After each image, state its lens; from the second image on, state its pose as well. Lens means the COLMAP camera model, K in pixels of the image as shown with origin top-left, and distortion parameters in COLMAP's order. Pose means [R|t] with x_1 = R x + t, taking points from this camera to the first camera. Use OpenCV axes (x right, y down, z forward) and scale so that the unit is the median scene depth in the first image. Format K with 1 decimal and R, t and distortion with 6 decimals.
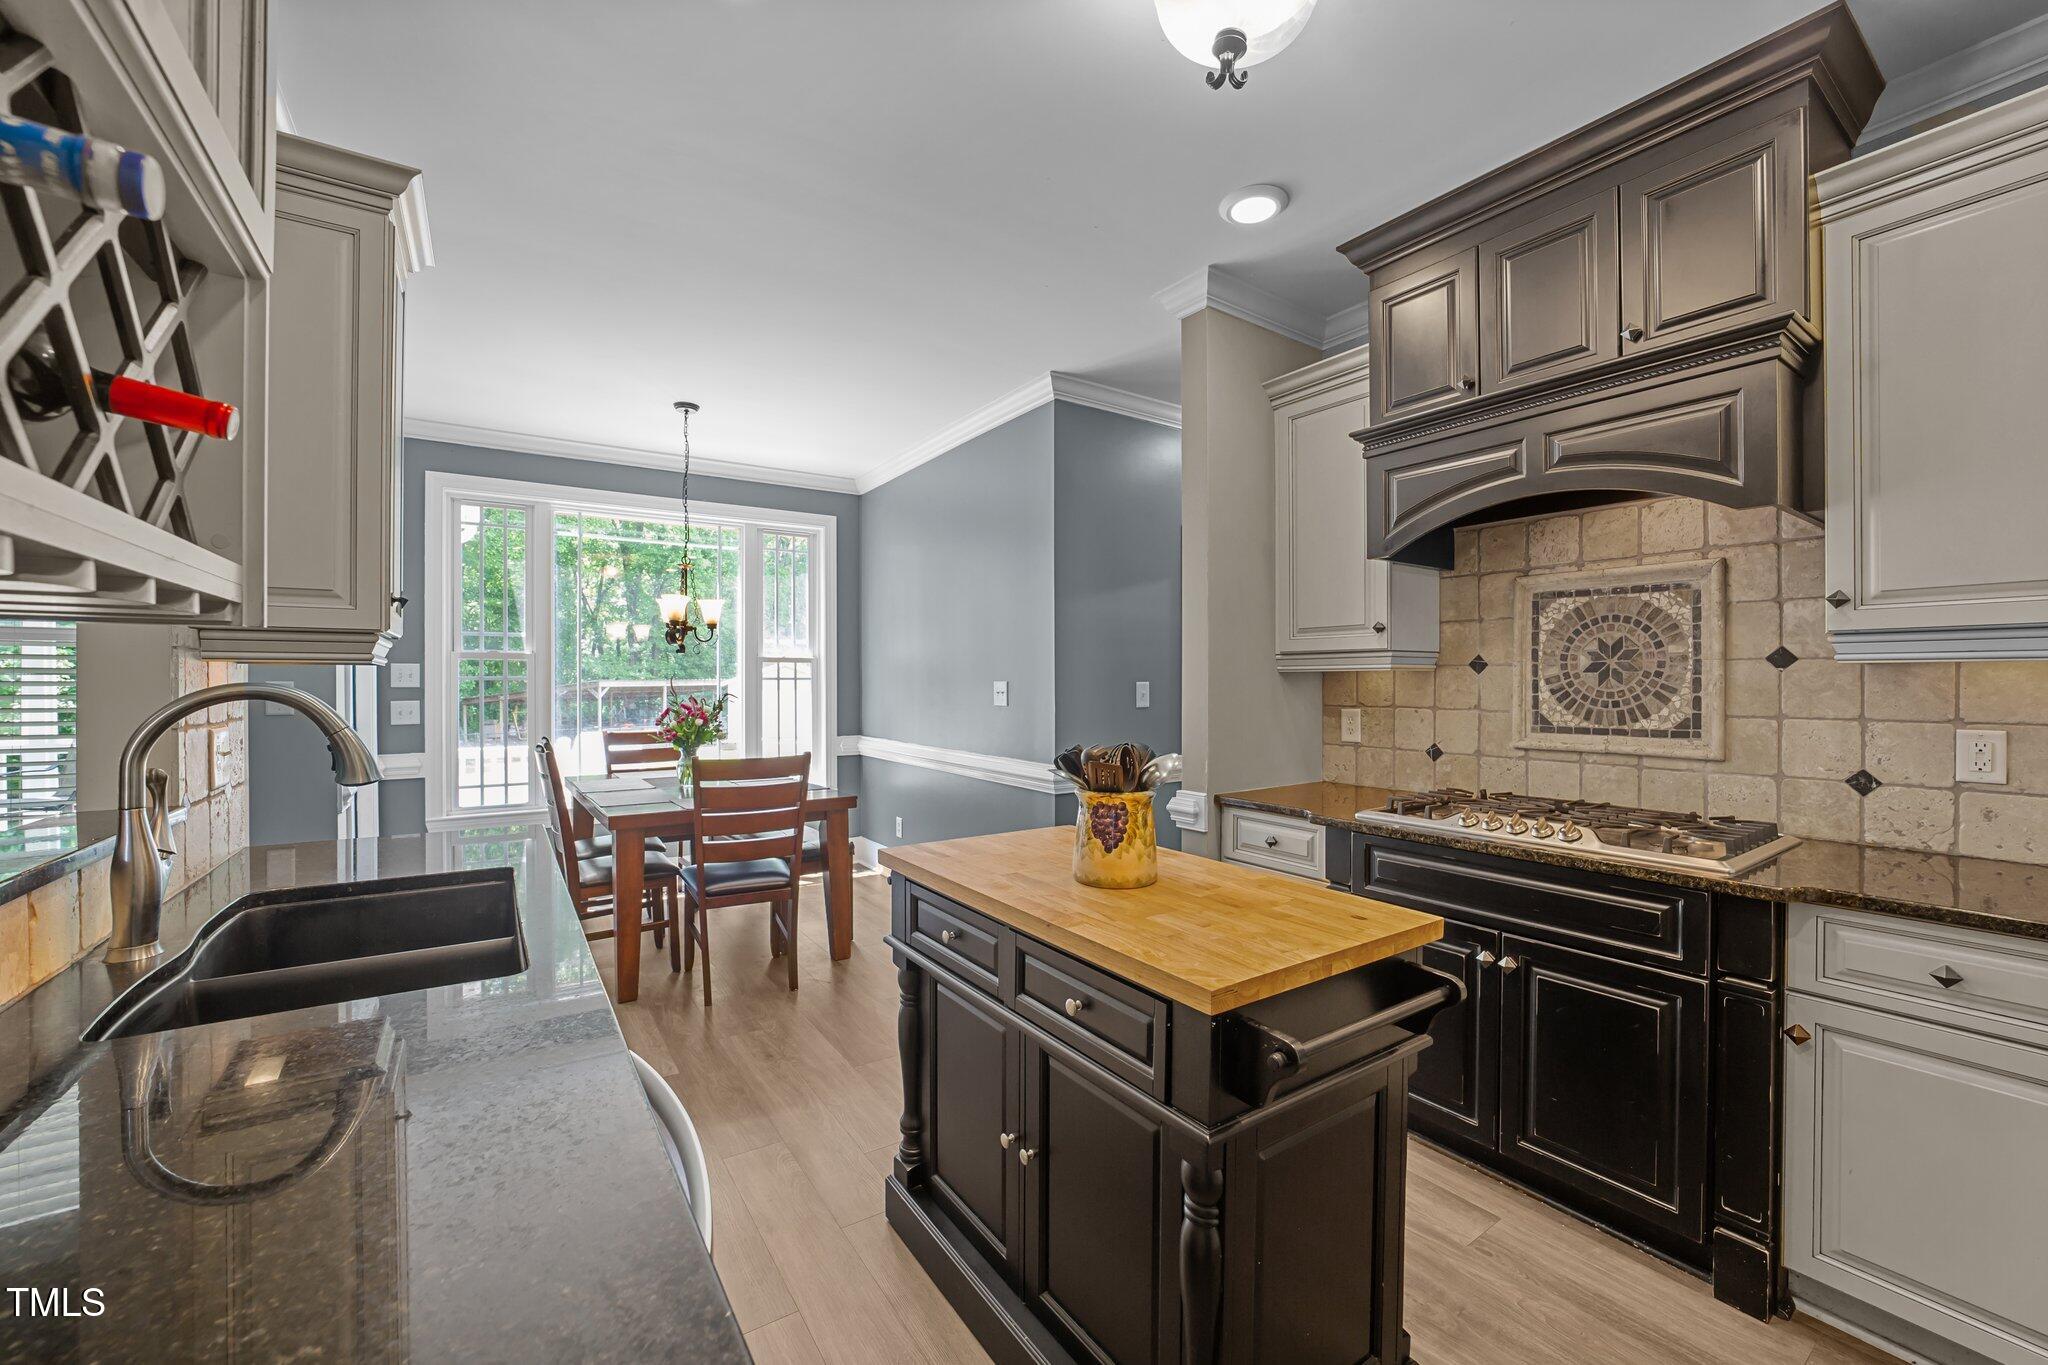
lens RADIAL K [[811.9, 0, 1019.0], [0, 811.9, 680.3], [0, 0, 1]] dist [-0.008639, -0.000071]
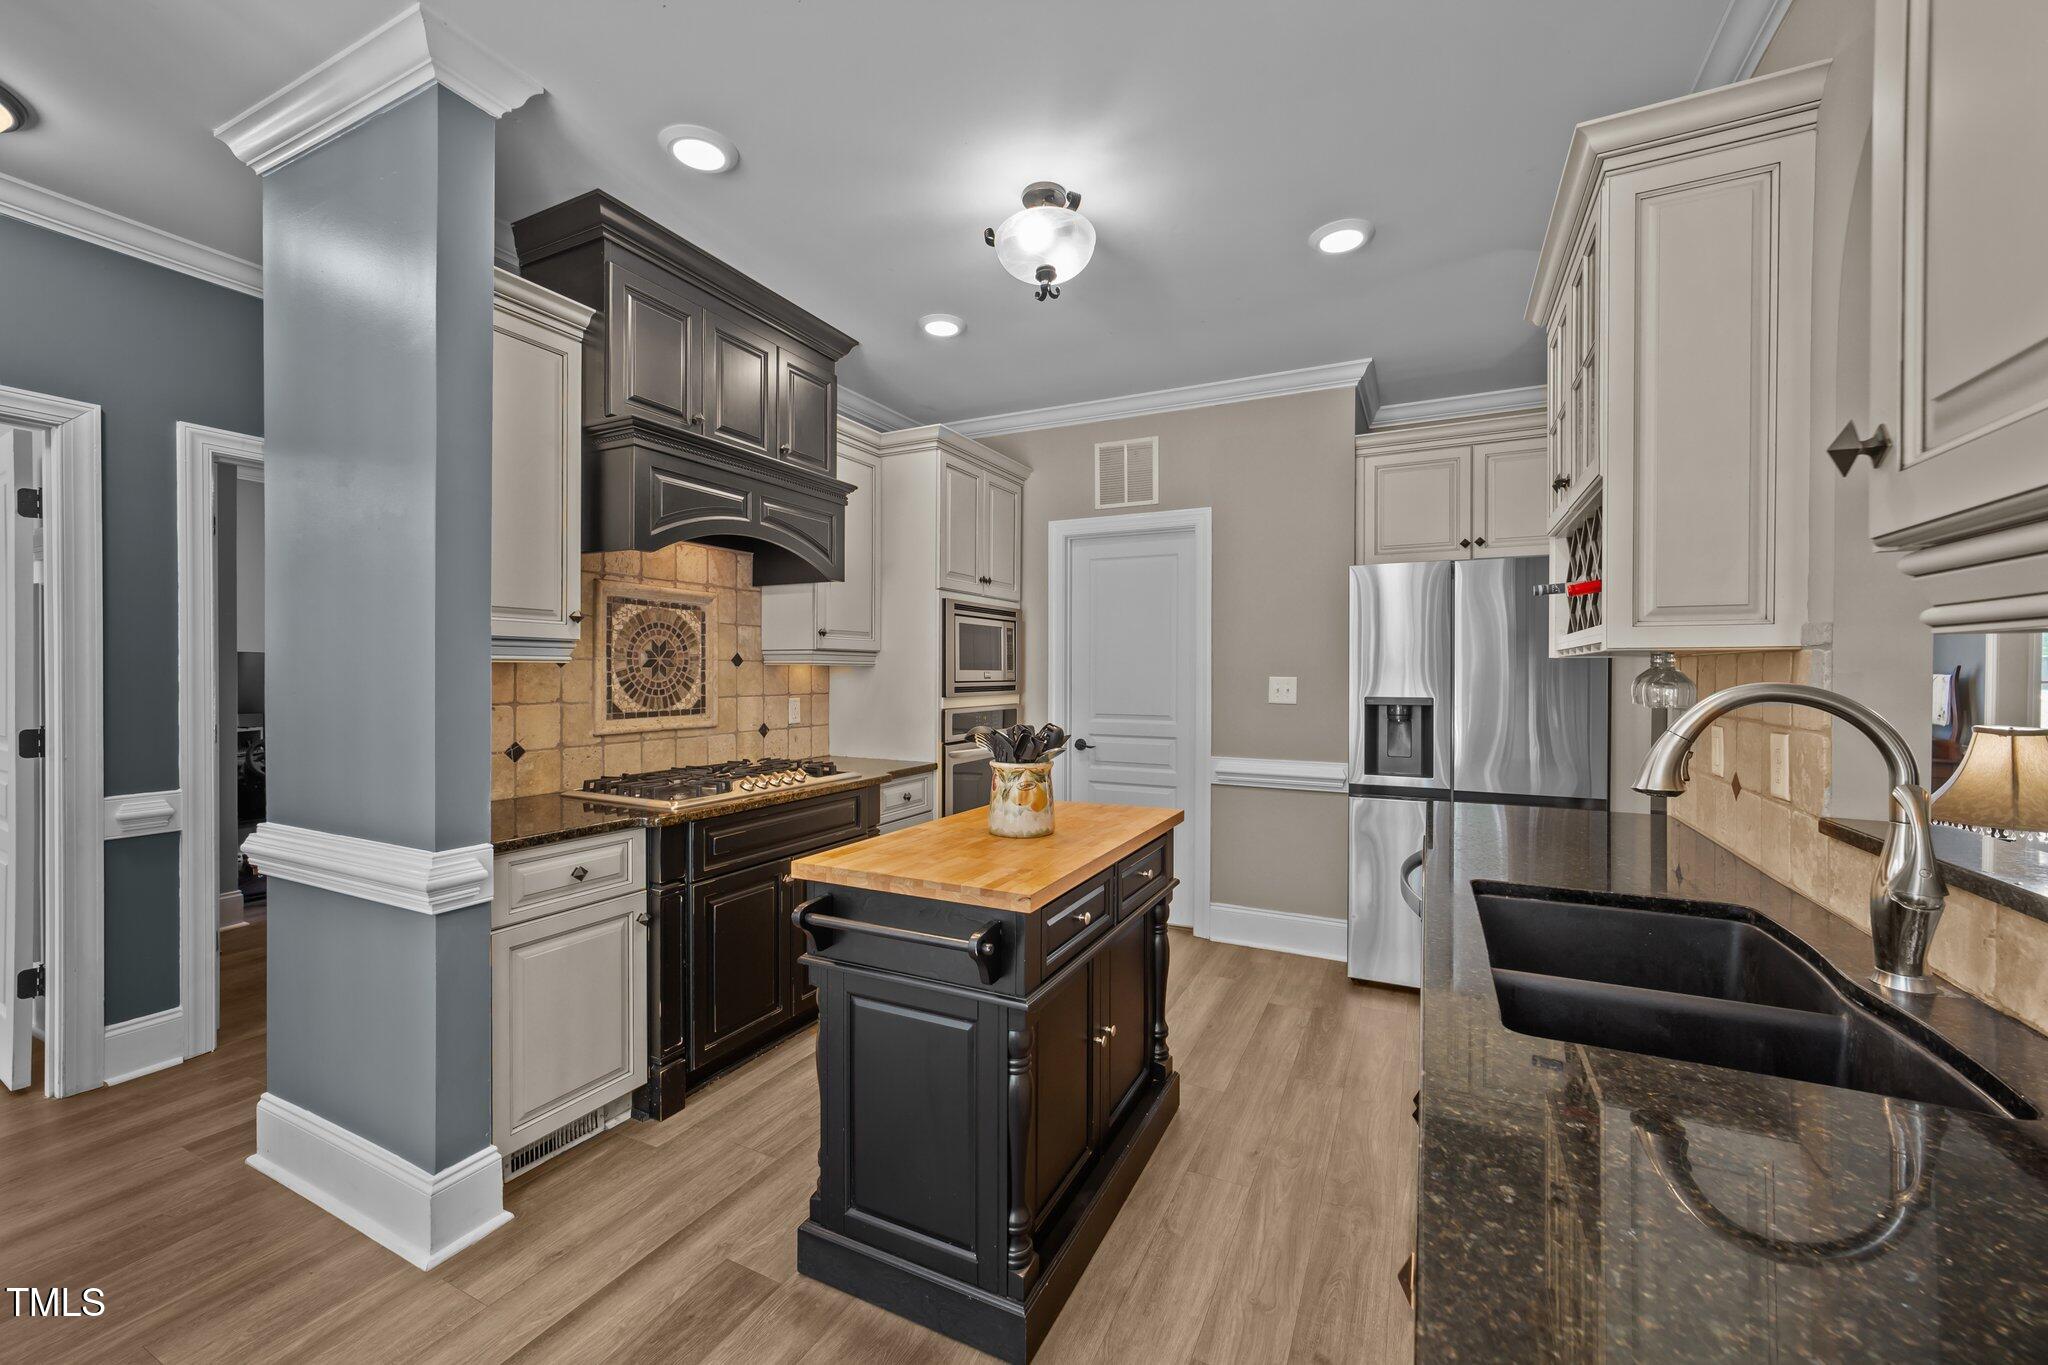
lens RADIAL K [[811.9, 0, 1019.0], [0, 811.9, 680.3], [0, 0, 1]] dist [-0.008639, -0.000071]
pose [[-0.487332, -0.006932, 0.873189, -0.674758], [-0.000953, 0.999972, 0.007406, 0.000507], [-0.873216, 0.002777, -0.487325, 1.134243]]
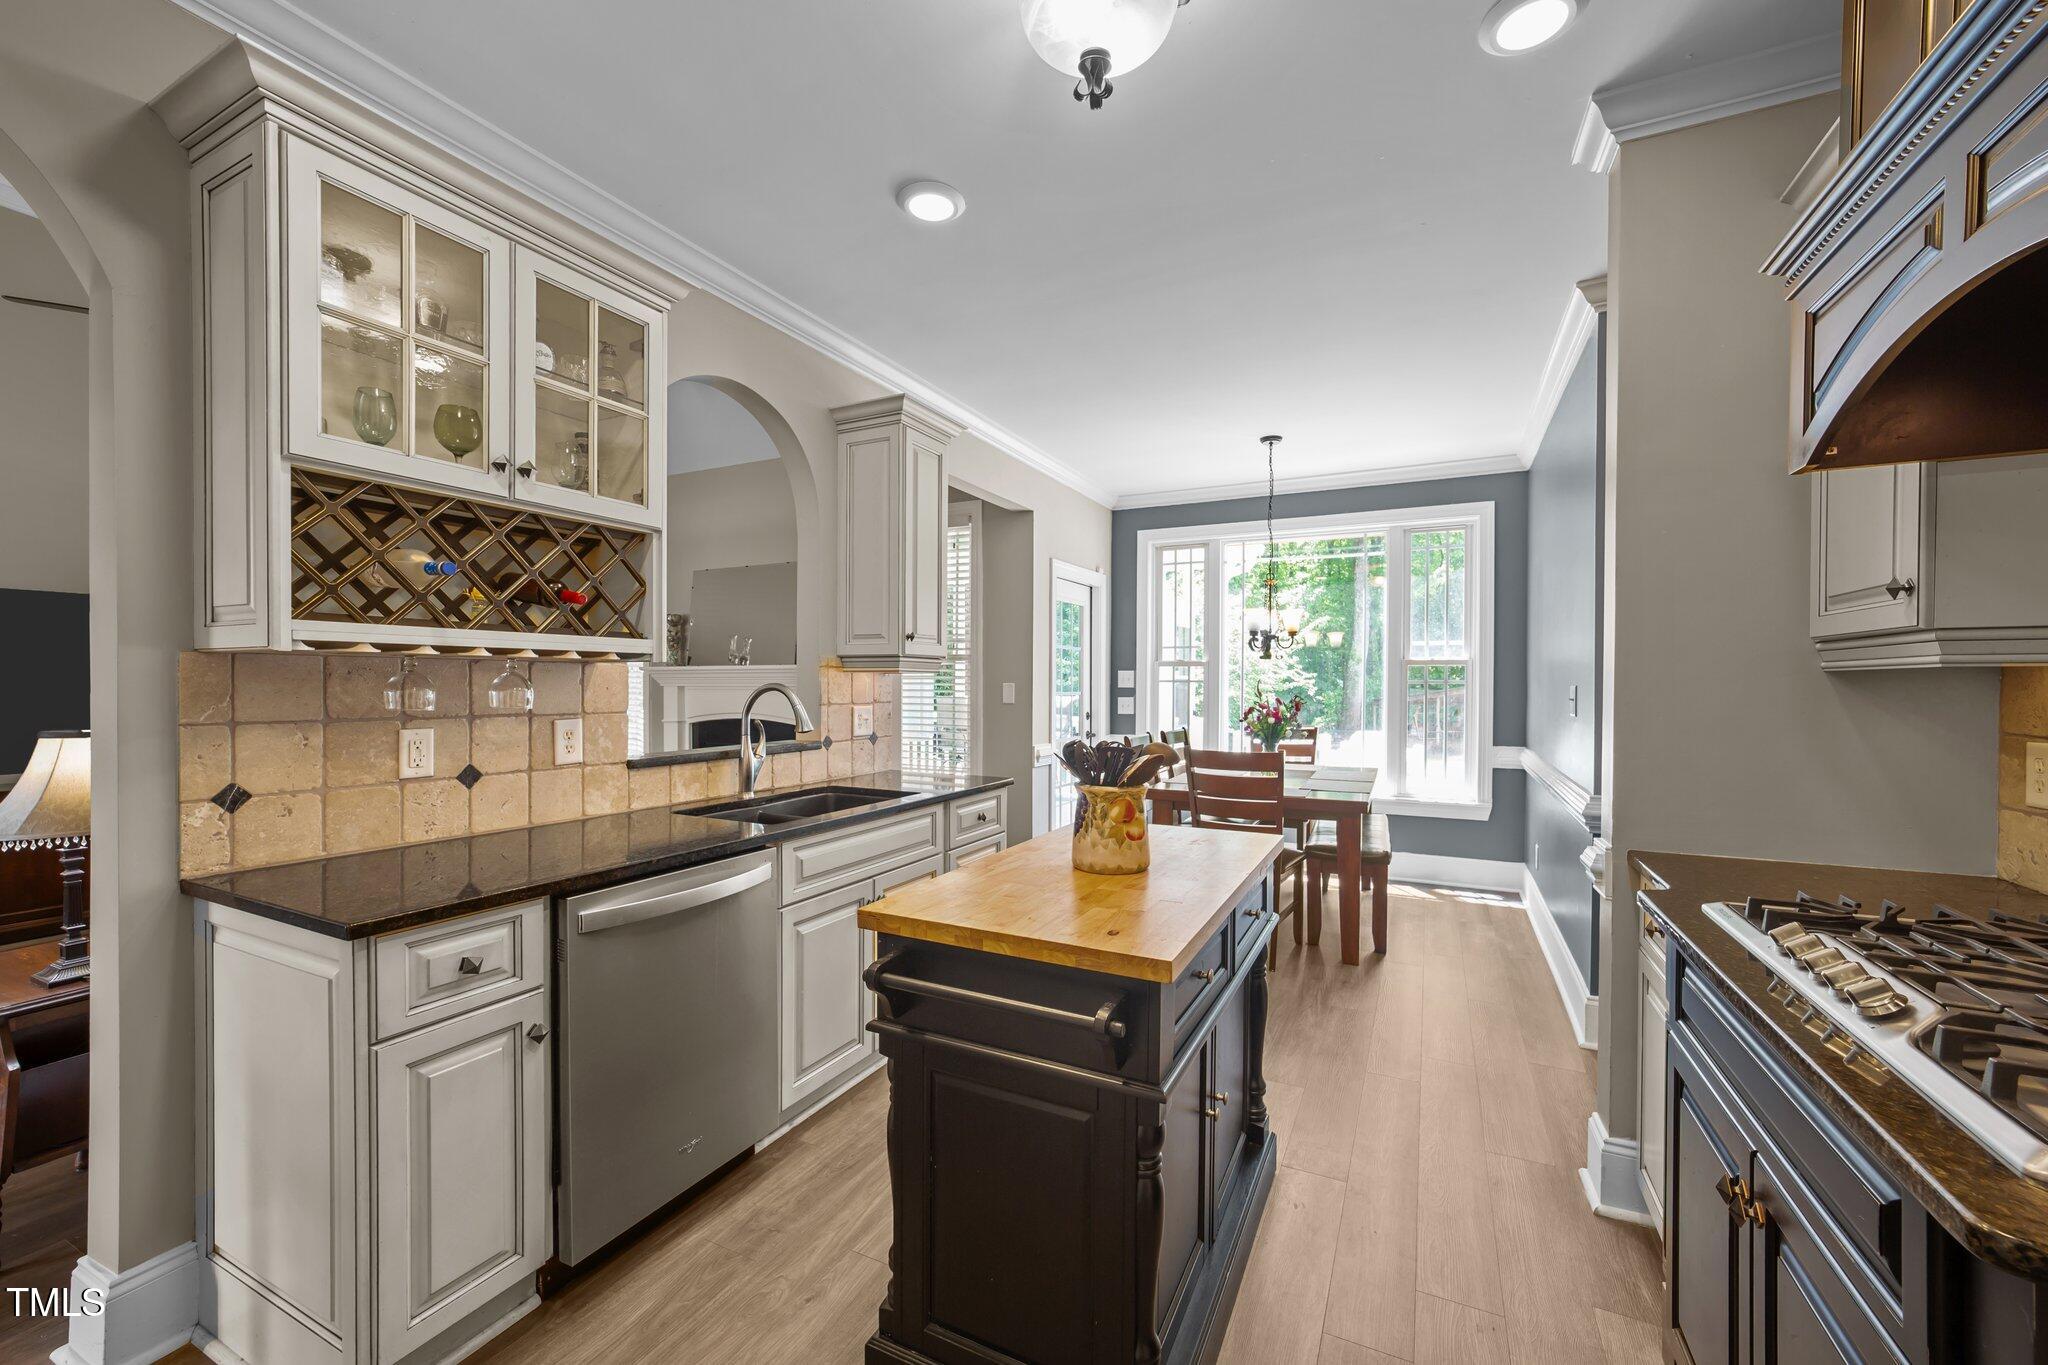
lens RADIAL K [[811.9, 0, 1019.0], [0, 811.9, 680.3], [0, 0, 1]] dist [-0.008639, -0.000071]
pose [[0.488973, -0.000250, -0.872299, 0.653755], [-0.002789, 0.999994, -0.001850, -0.001126], [0.872295, 0.003337, 0.488969, 0.236487]]
